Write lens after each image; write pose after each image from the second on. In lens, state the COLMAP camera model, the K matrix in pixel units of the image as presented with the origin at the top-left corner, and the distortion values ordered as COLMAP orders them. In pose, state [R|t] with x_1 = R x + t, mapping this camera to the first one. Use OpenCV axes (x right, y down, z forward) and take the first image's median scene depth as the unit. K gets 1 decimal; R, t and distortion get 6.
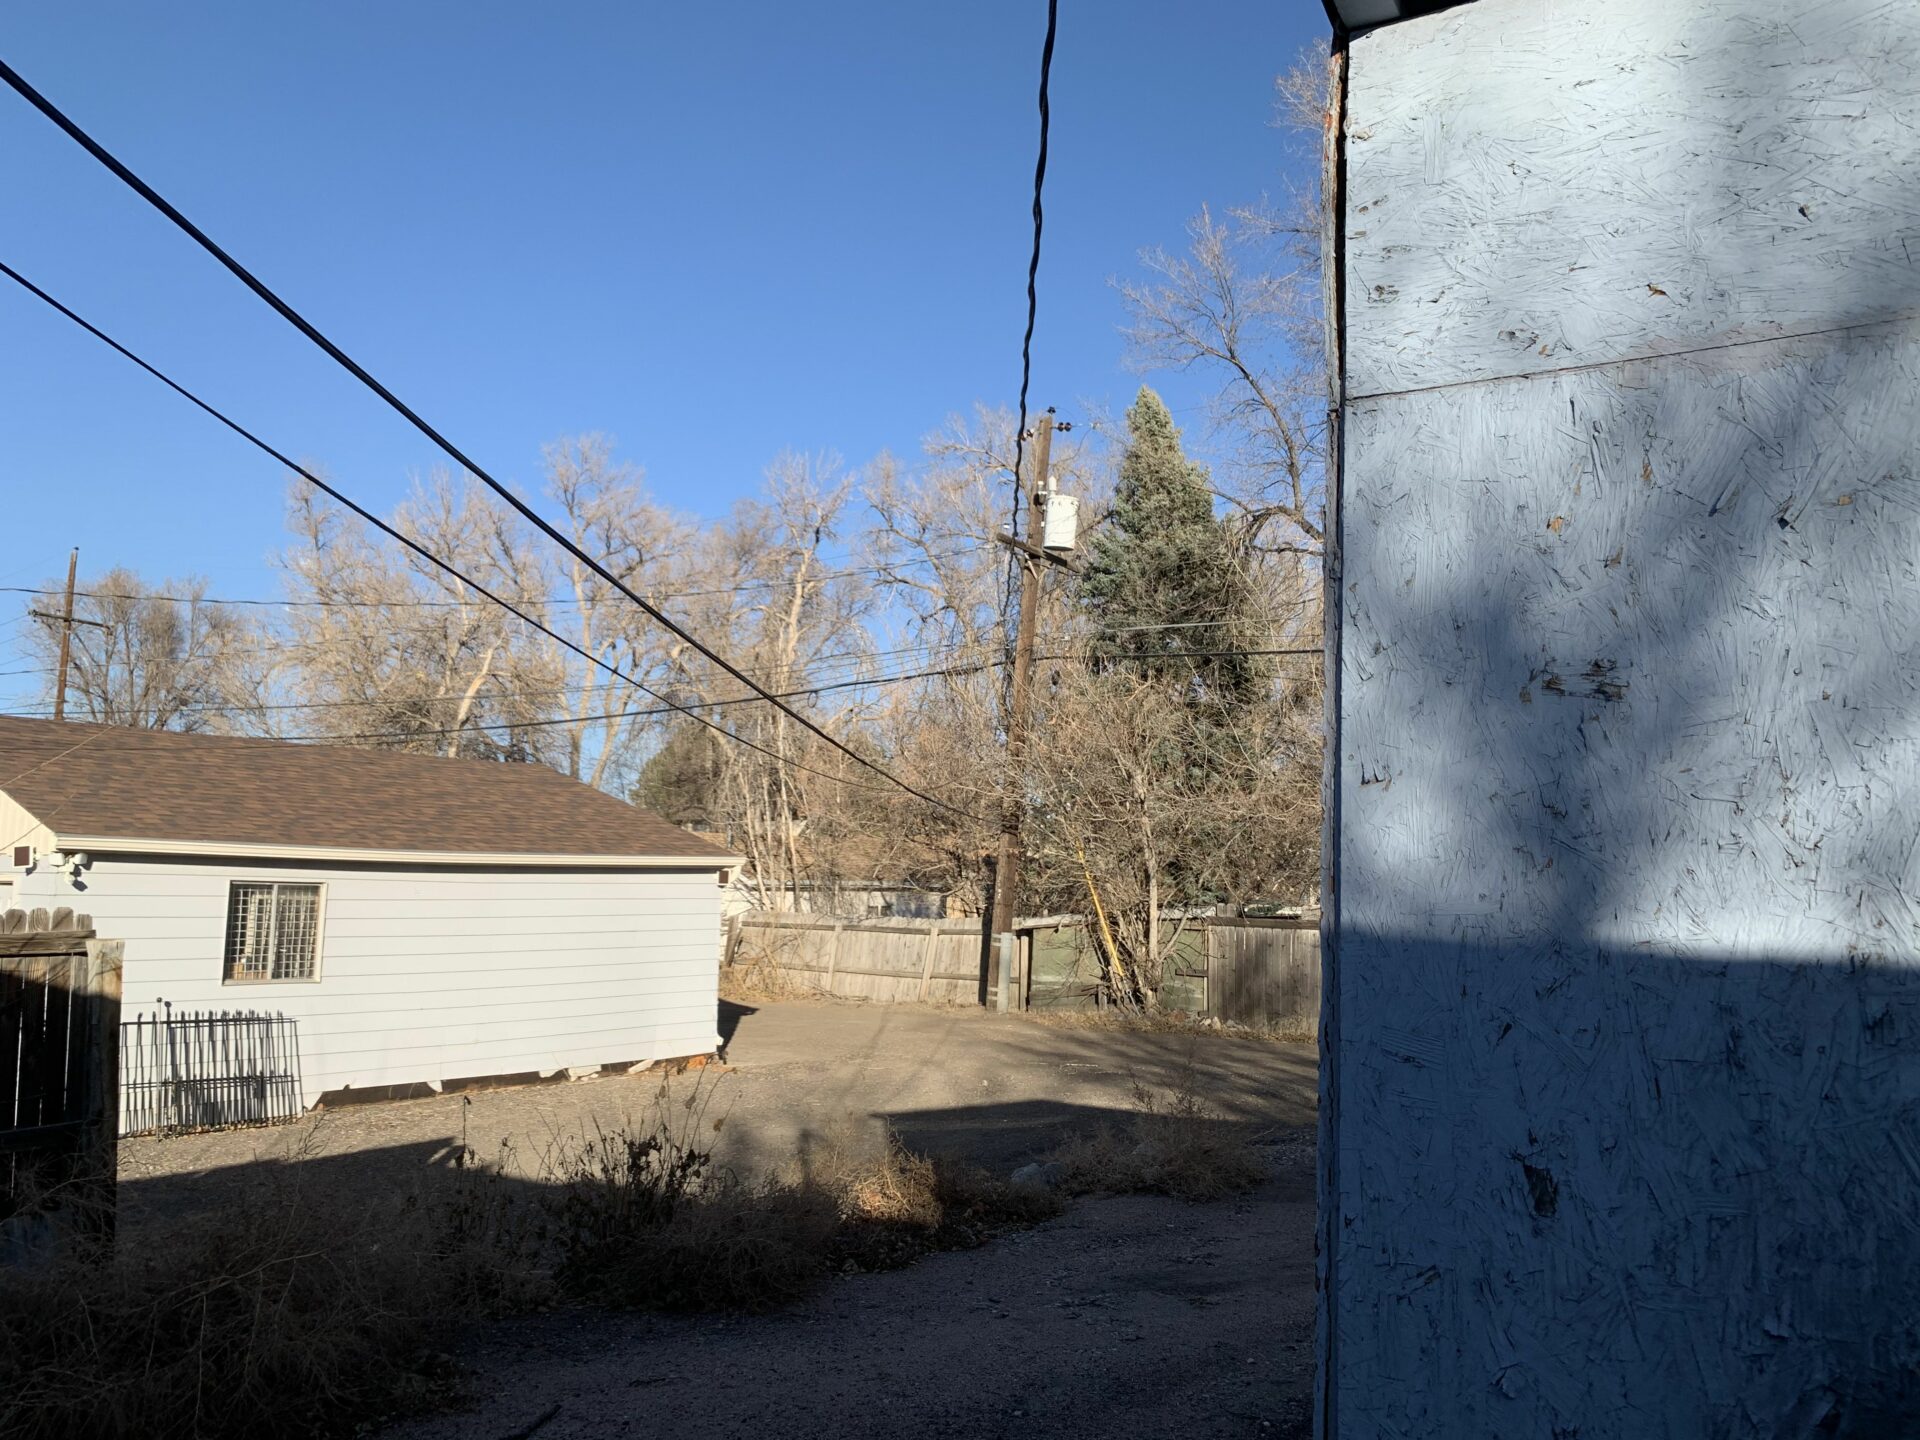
lens RADIAL K [[1454.0, 0, 960.0], [0, 1454.0, 720.0], [0, 0, 1]] dist [0.269505, -0.514050]
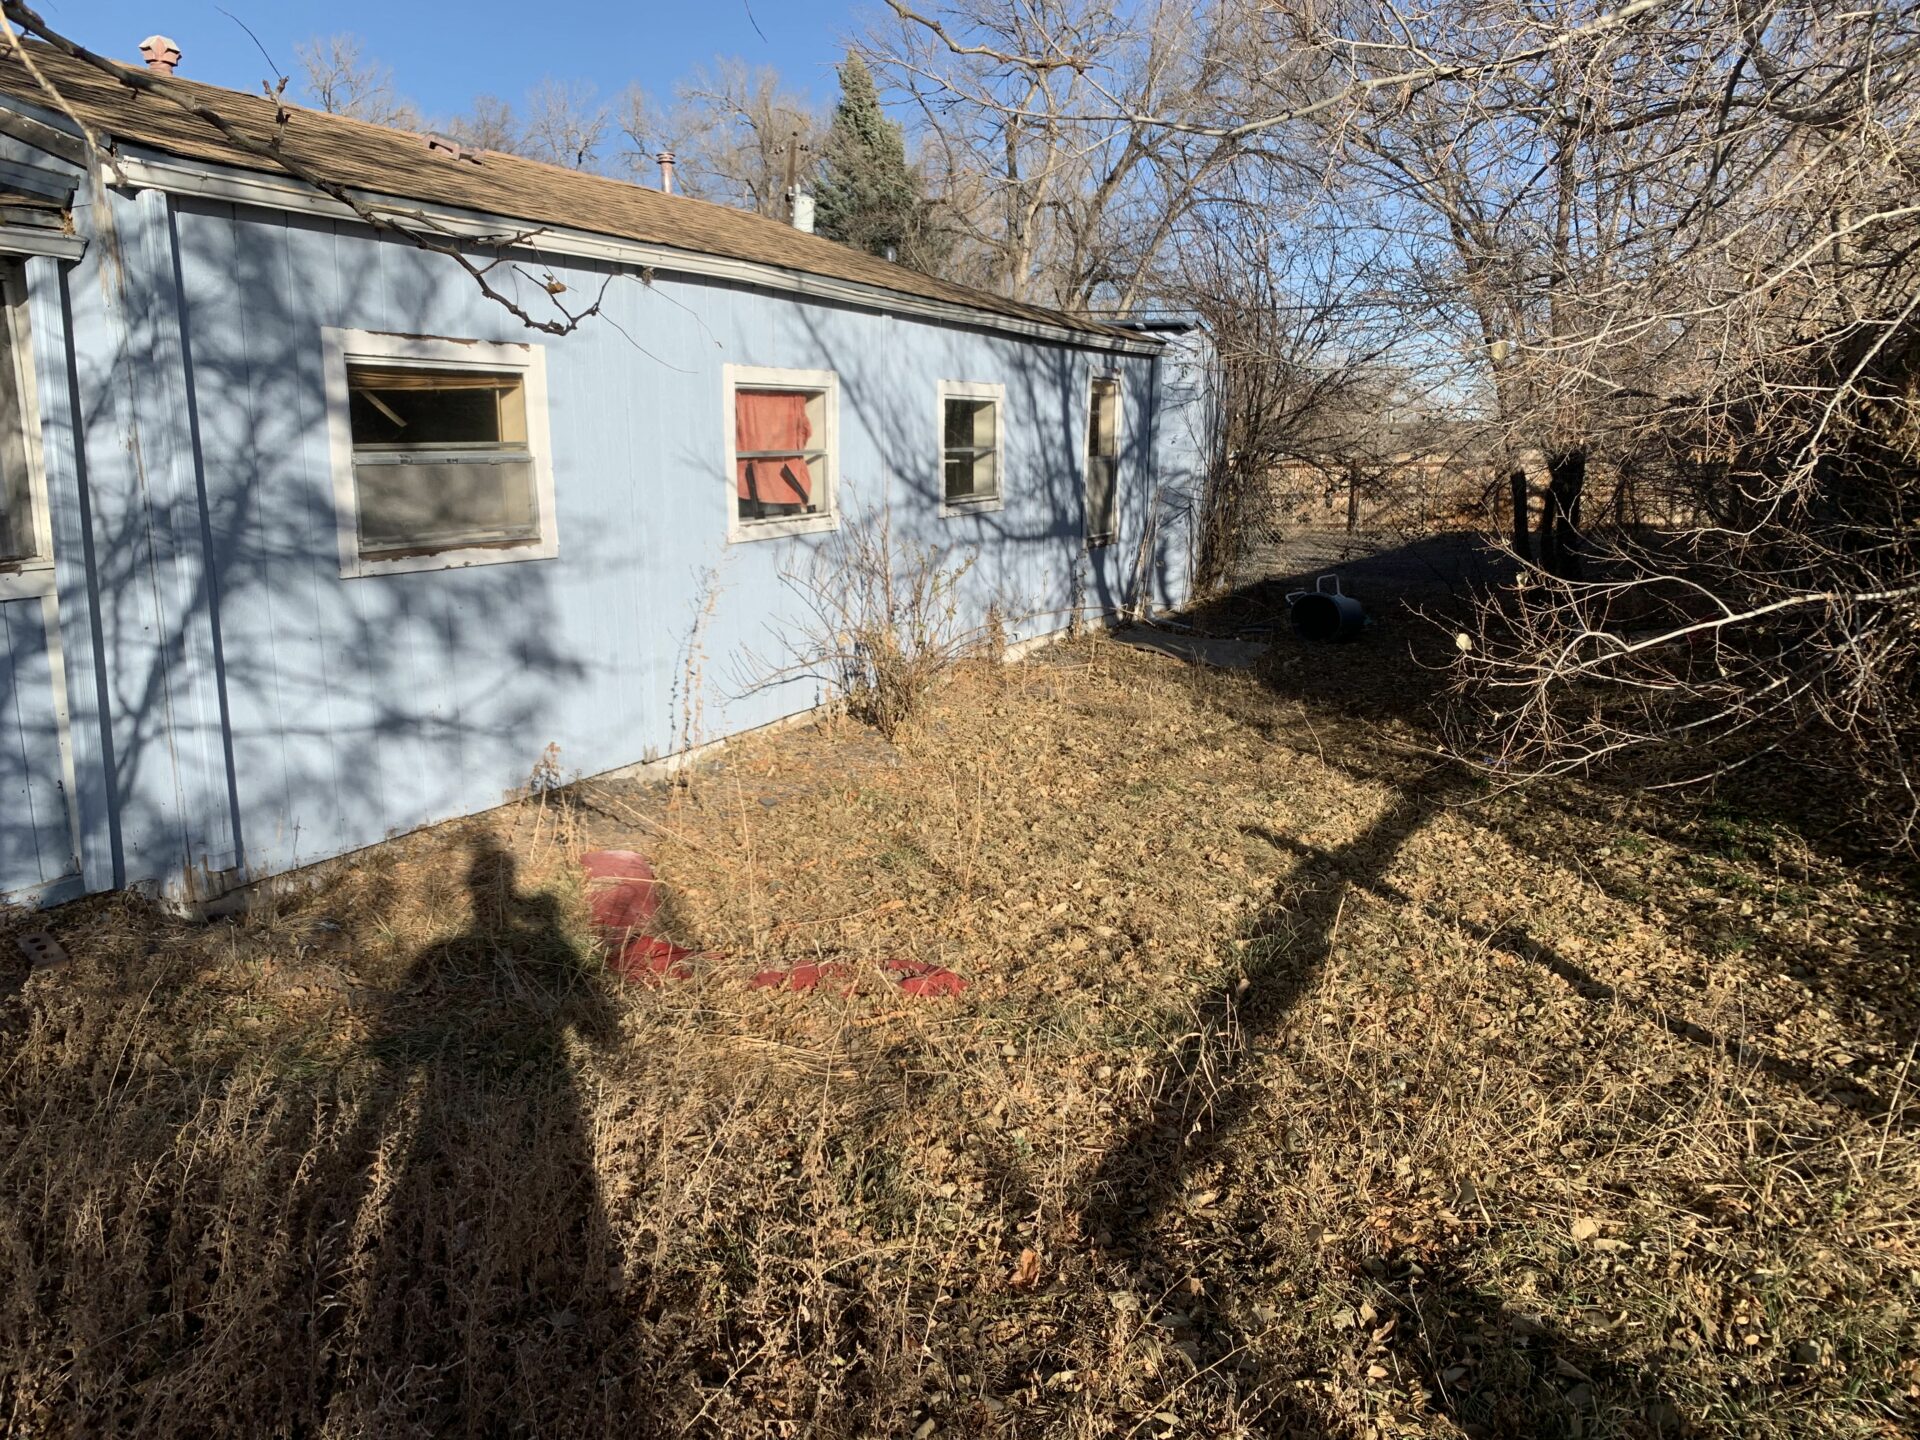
lens RADIAL K [[1471.7, 0, 960.0], [0, 1471.7, 720.0], [0, 0, 1]] dist [0.025528, -0.042767]
pose [[0.980842, -0.045121, 0.189507, -0.093261], [-0.010618, 0.958978, 0.283283, -0.067529], [-0.194515, -0.279868, 0.940127, -0.689370]]
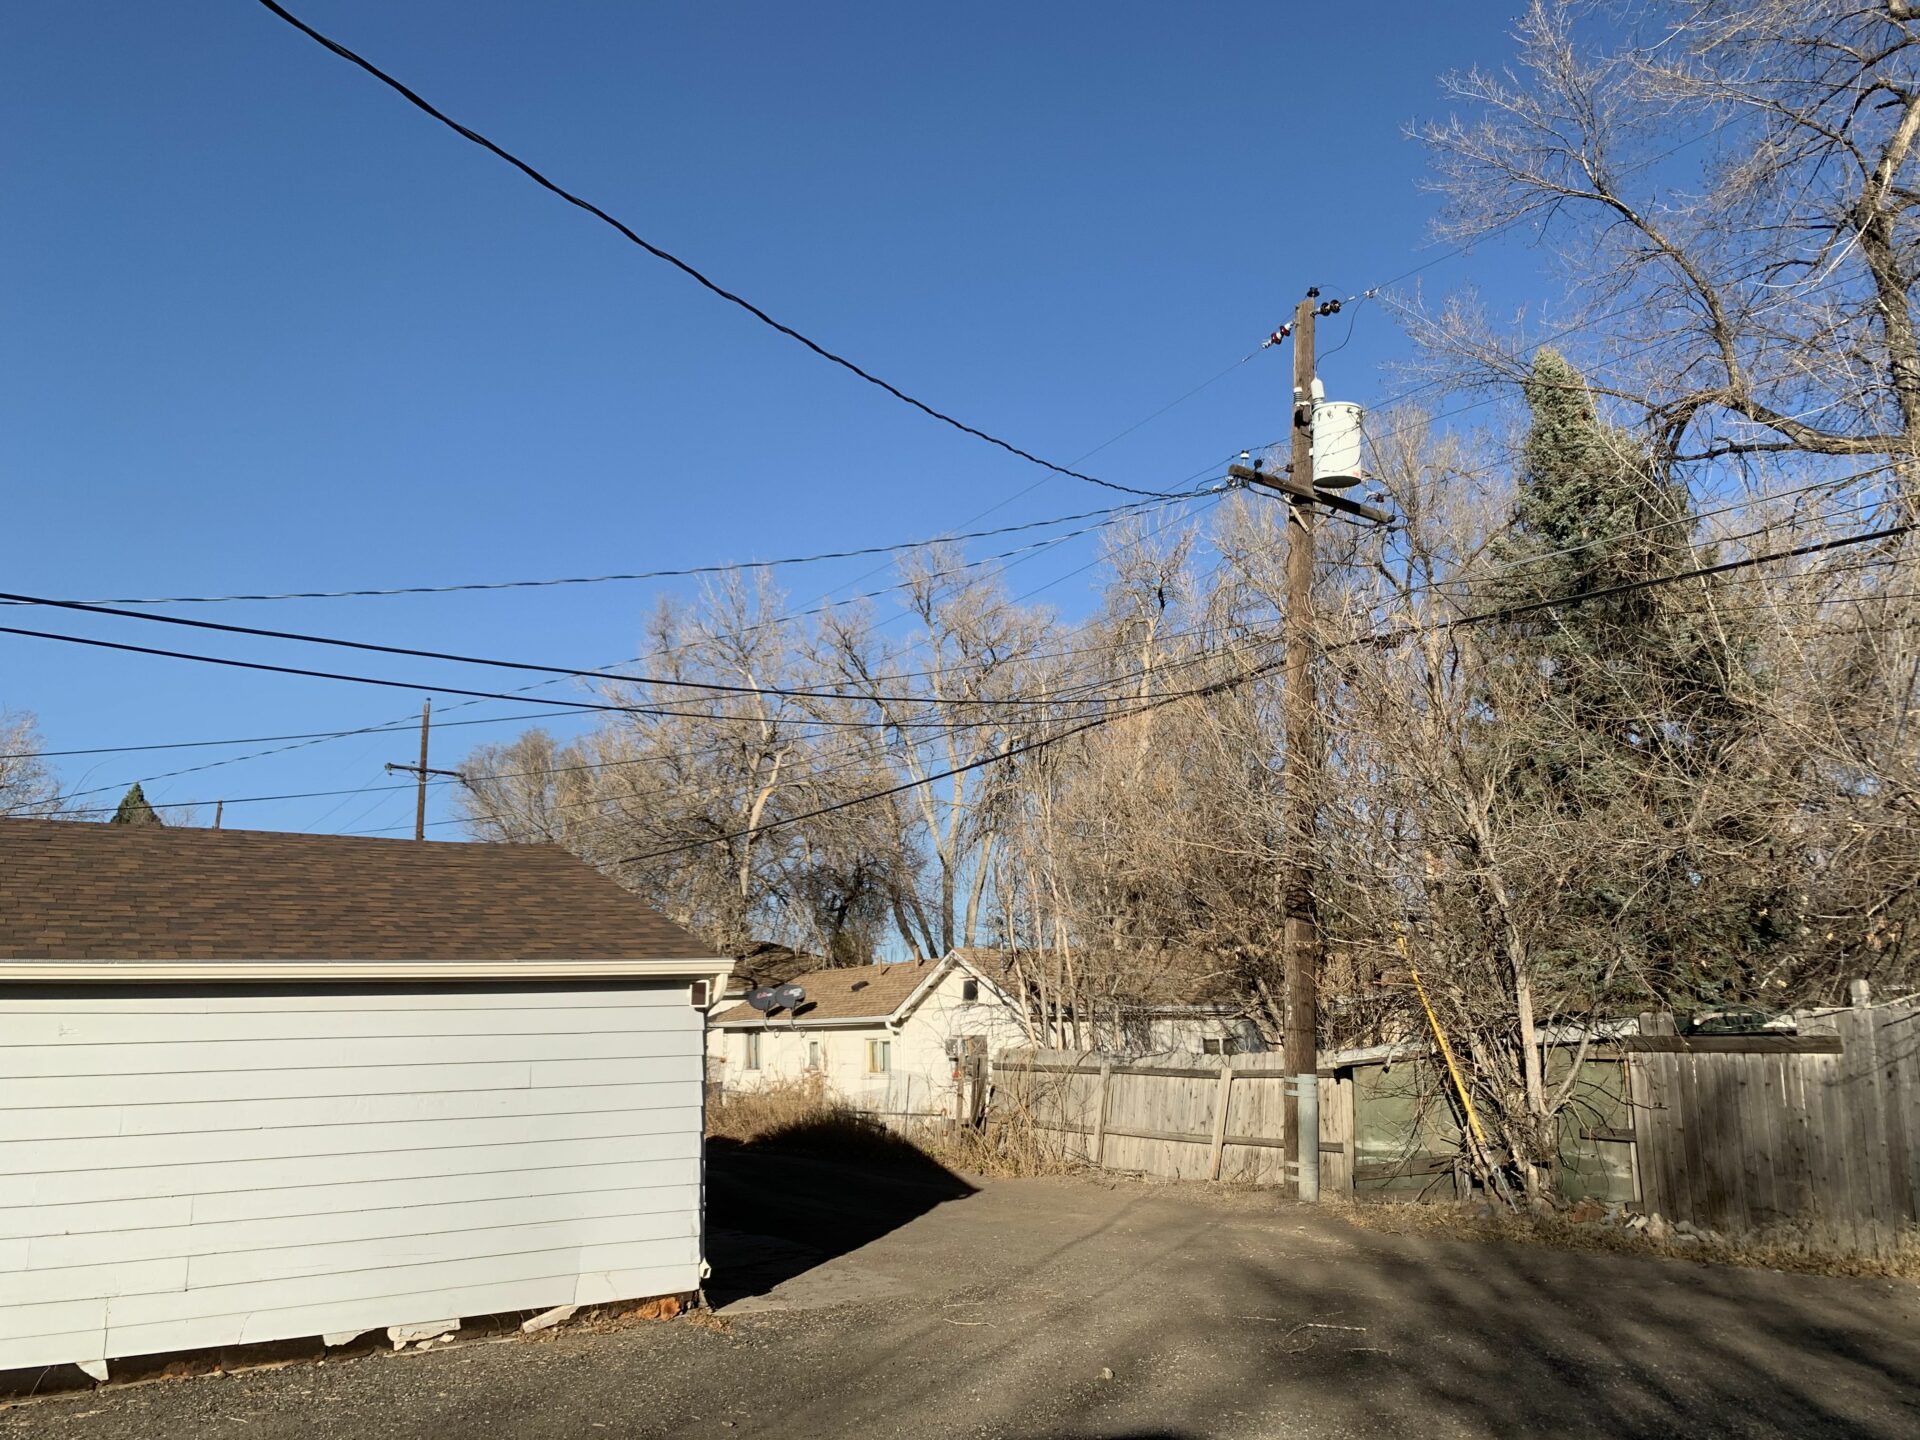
lens RADIAL K [[1501.7, 0, 961.0], [0, 1501.7, 706.0], [0, 0, 1]] dist [0.032503, -0.007320]
pose [[0.948955, -0.099508, -0.299302, 0.103308], [0.070363, 0.991804, -0.106651, 0.045949], [0.307461, 0.080147, 0.948179, 0.317650]]
